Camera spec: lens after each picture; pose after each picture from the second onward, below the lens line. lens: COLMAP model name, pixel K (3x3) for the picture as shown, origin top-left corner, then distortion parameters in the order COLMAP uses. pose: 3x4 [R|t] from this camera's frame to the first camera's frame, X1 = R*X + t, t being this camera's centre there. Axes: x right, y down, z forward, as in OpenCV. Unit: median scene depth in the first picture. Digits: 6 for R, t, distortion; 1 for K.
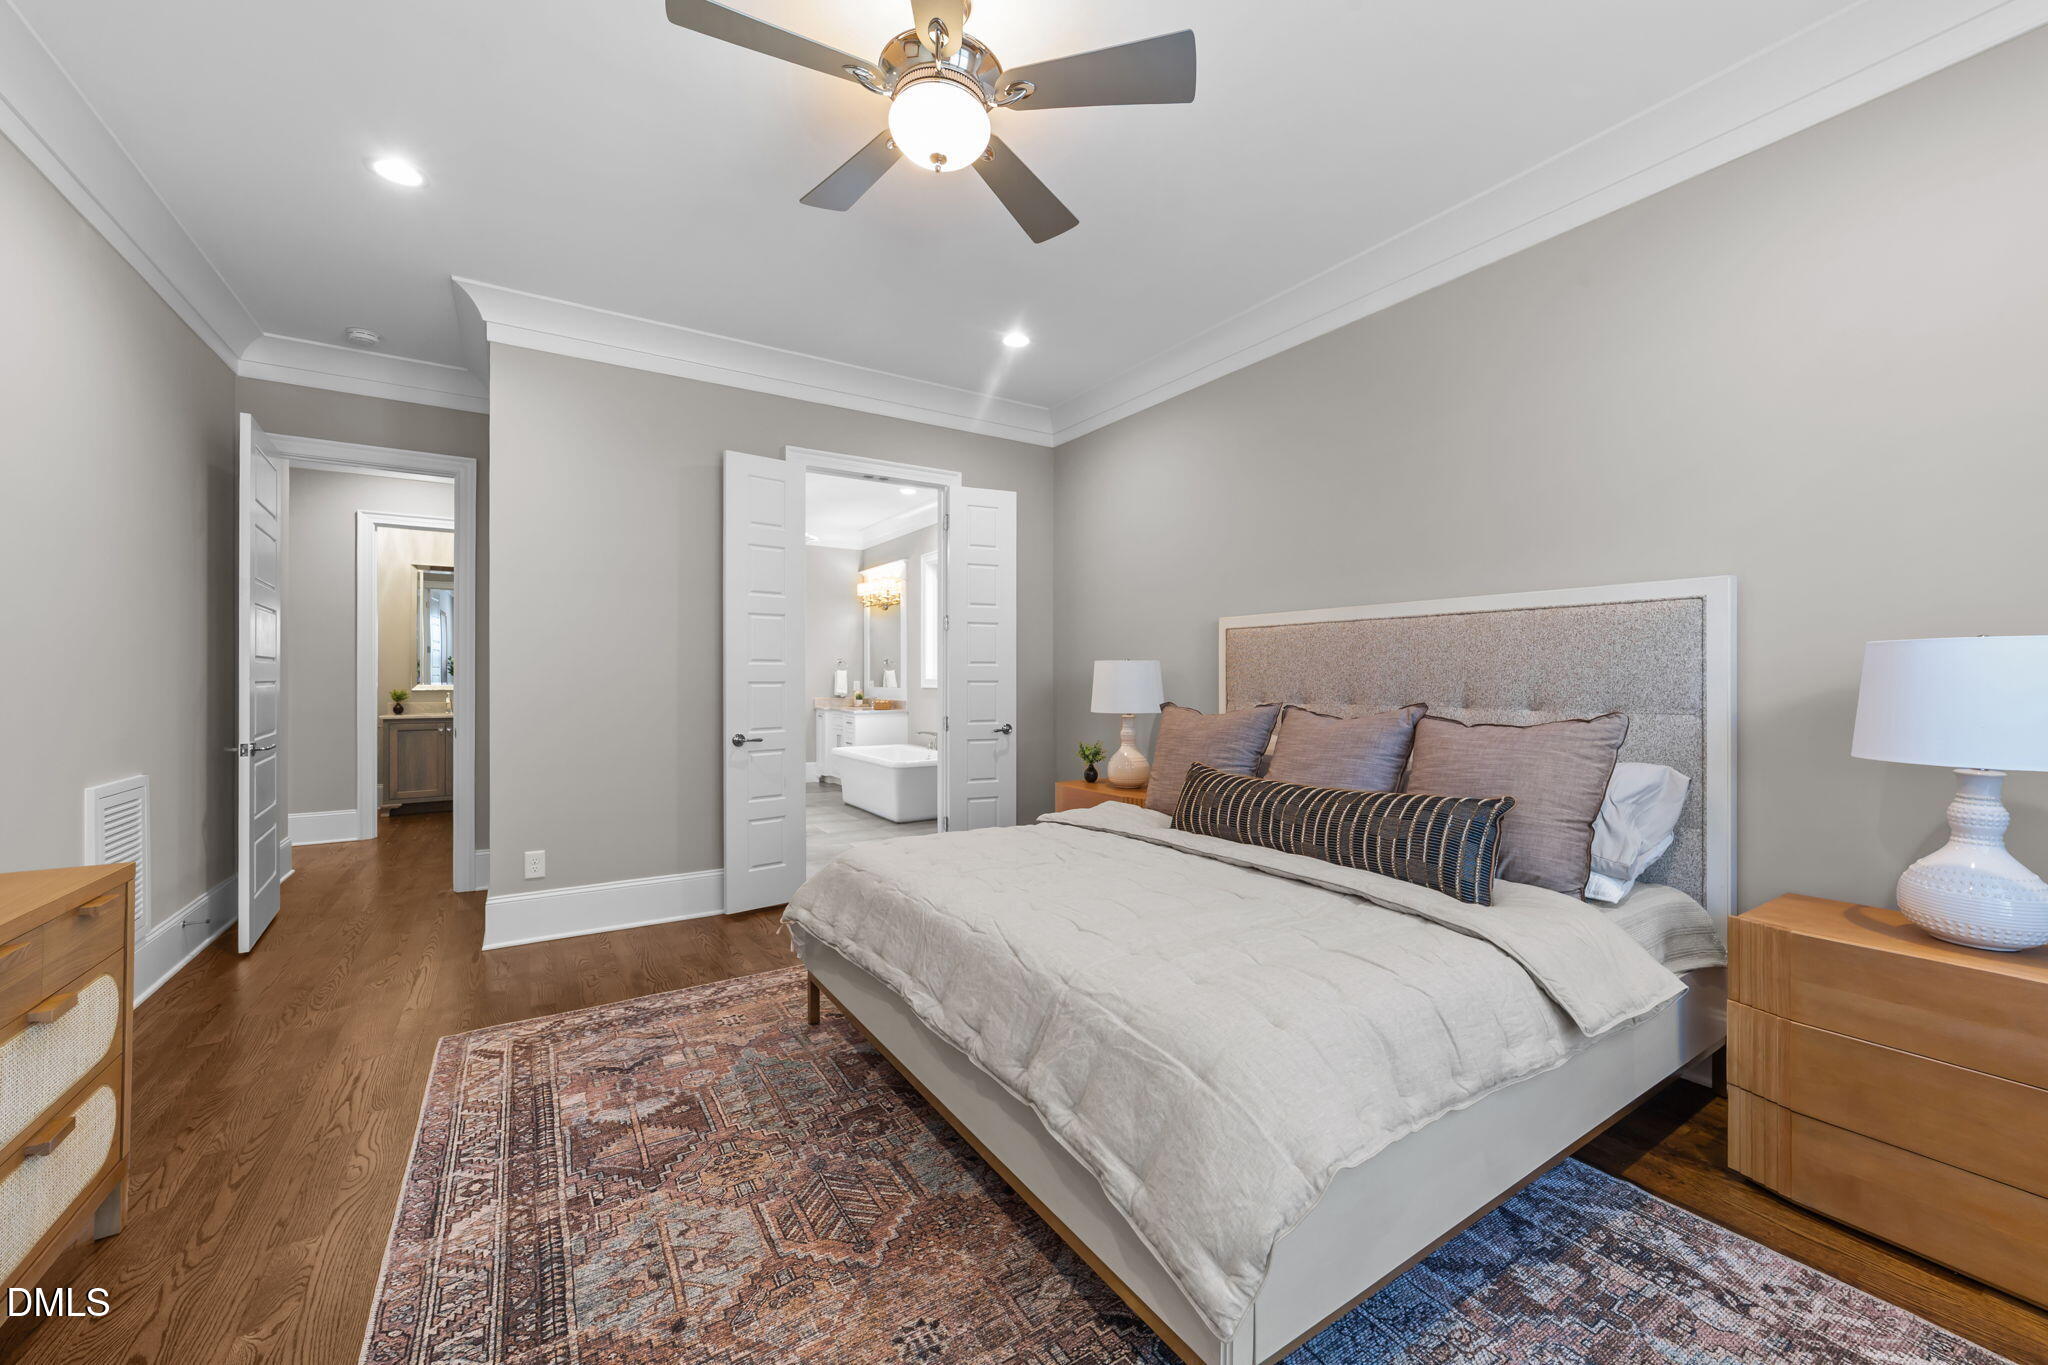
lens RADIAL K [[791.4, 0, 1034.0], [0, 791.4, 673.8], [0, 0, 1]] dist [-0.024951, 0.008591]
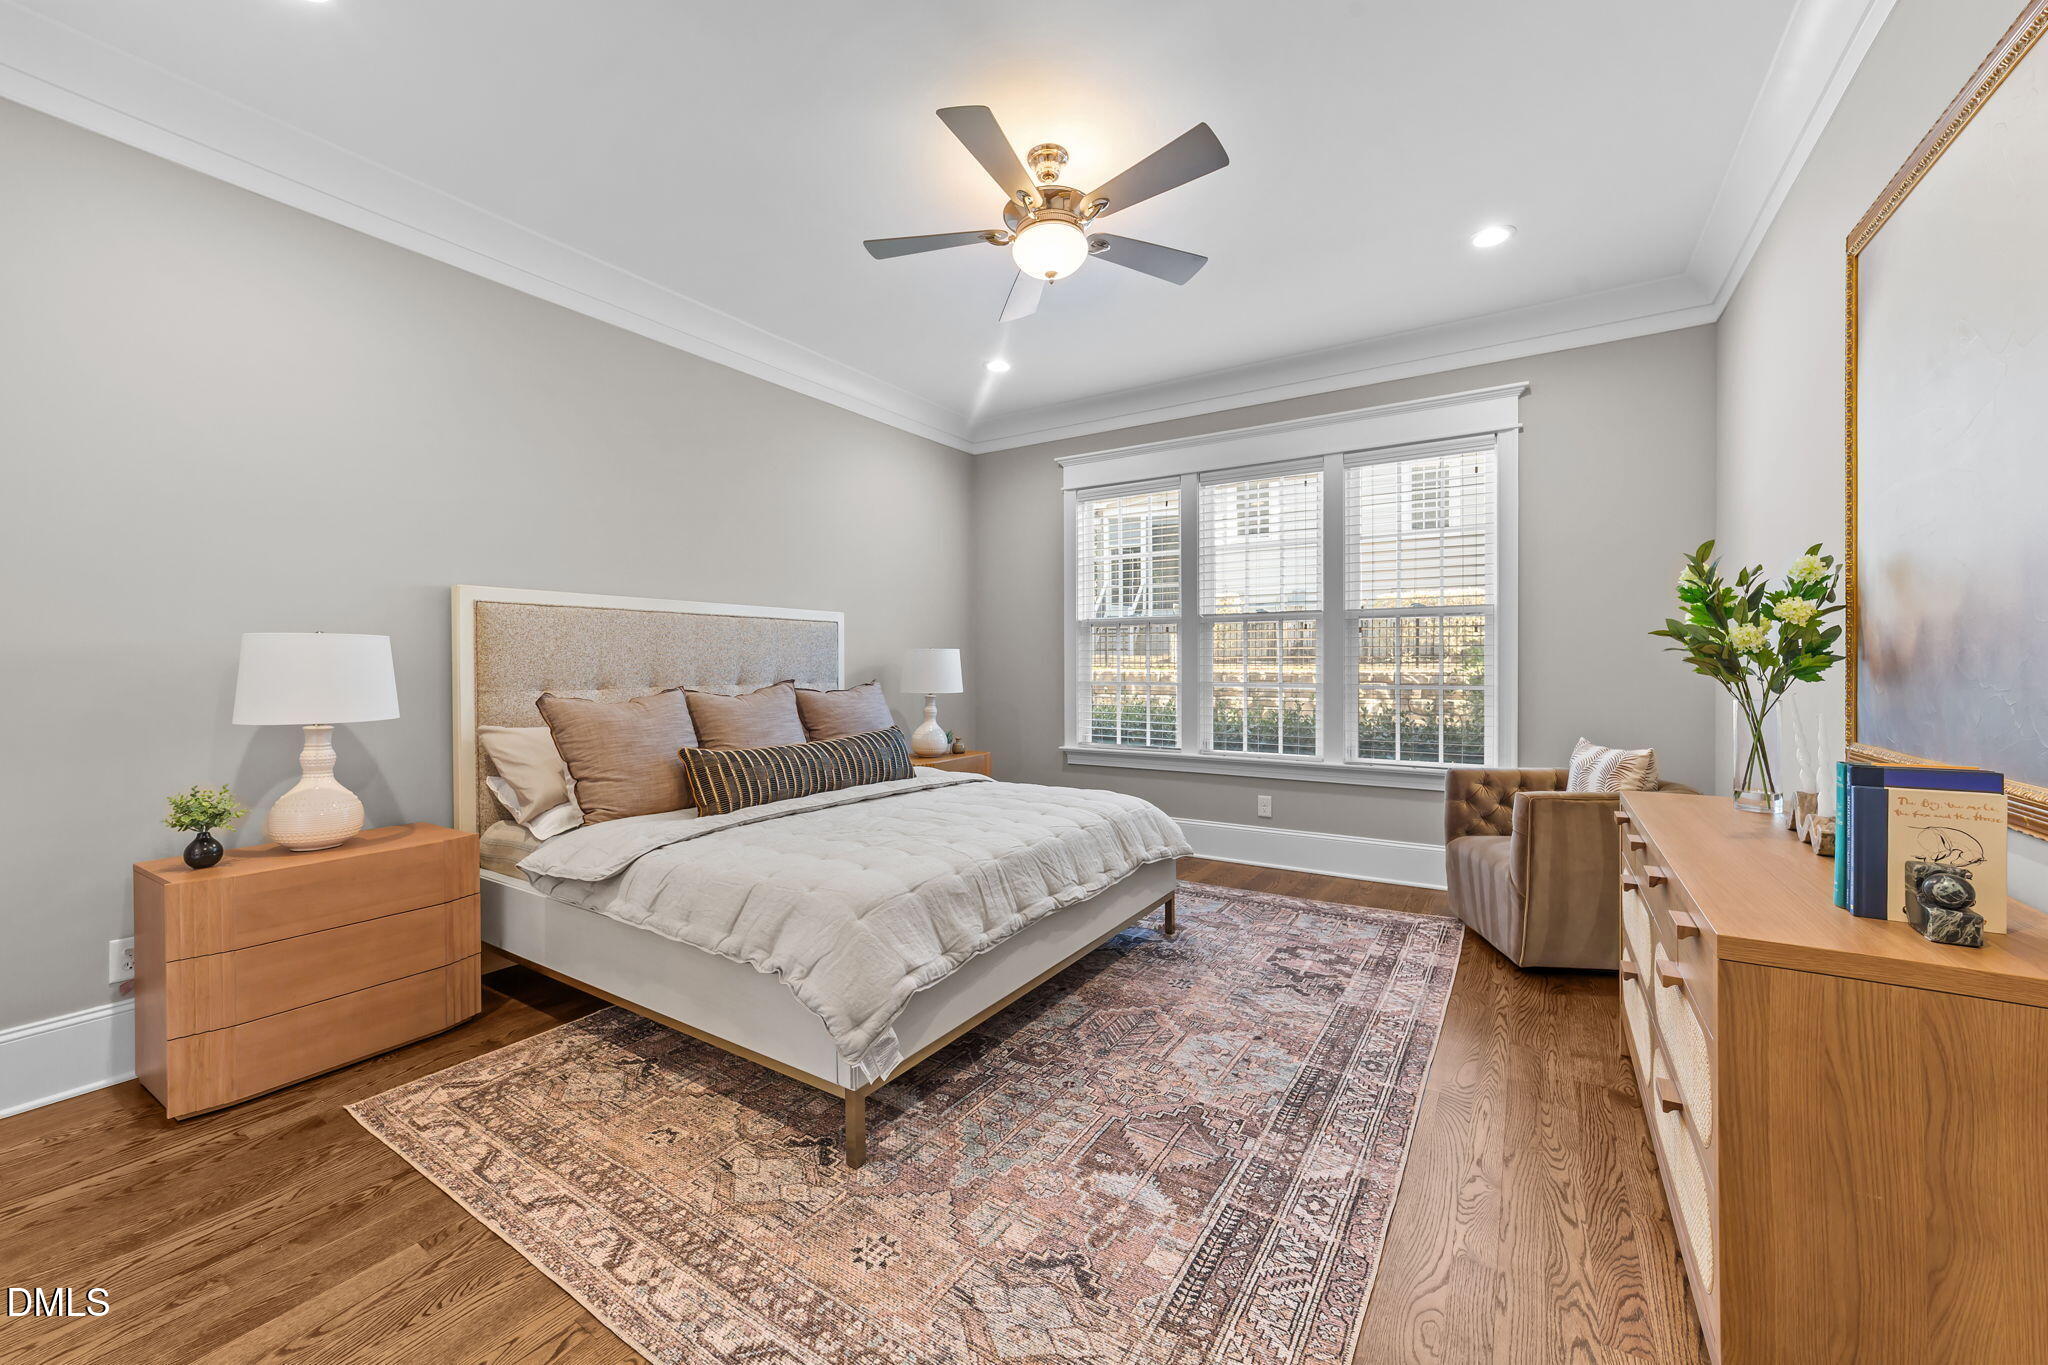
lens RADIAL K [[791.4, 0, 1034.0], [0, 791.4, 673.8], [0, 0, 1]] dist [-0.024951, 0.008591]
pose [[-0.412931, -0.010199, 0.910705, -1.341204], [0.000504, 0.999935, 0.011427, 0.013869], [-0.910762, 0.005178, -0.412899, 1.591147]]
